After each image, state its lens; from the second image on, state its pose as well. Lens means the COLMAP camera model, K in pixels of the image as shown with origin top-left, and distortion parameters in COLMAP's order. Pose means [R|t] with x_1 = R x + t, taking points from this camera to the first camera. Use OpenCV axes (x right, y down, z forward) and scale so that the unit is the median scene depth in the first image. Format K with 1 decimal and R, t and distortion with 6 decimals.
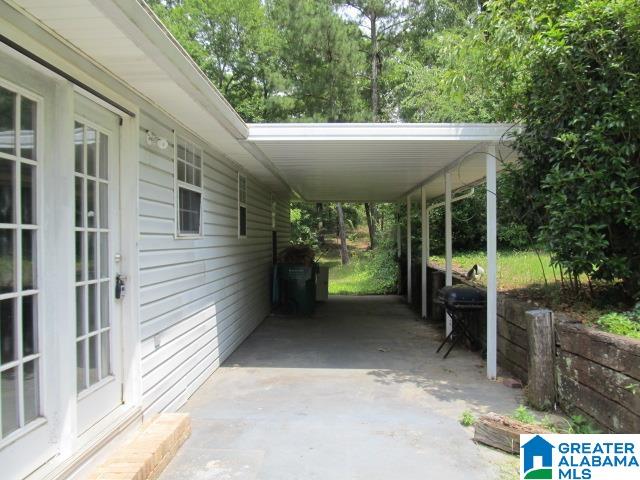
lens RADIAL K [[529.5, 0, 321.5], [0, 529.5, 238.2], [0, 0, 1]] dist [-0.097304, 0.095674]
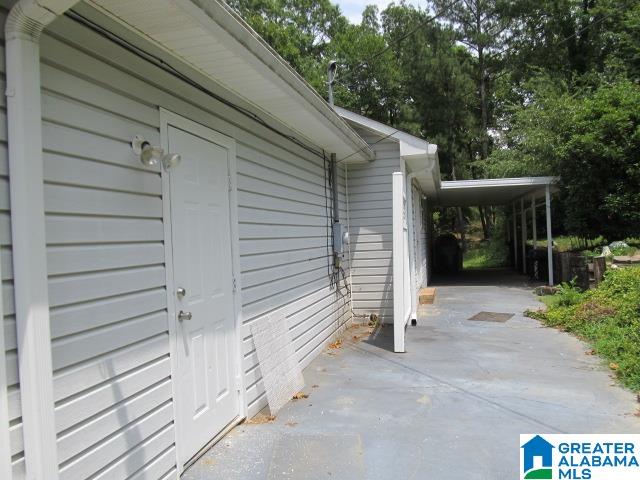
lens RADIAL K [[529.5, 0, 321.5], [0, 529.5, 238.2], [0, 0, 1]] dist [-0.097304, 0.095674]
pose [[0.979409, -0.031881, -0.199353, -0.057413], [0.032321, 0.999477, -0.001048, 0.007385], [0.199282, -0.005417, 0.979927, -0.419171]]
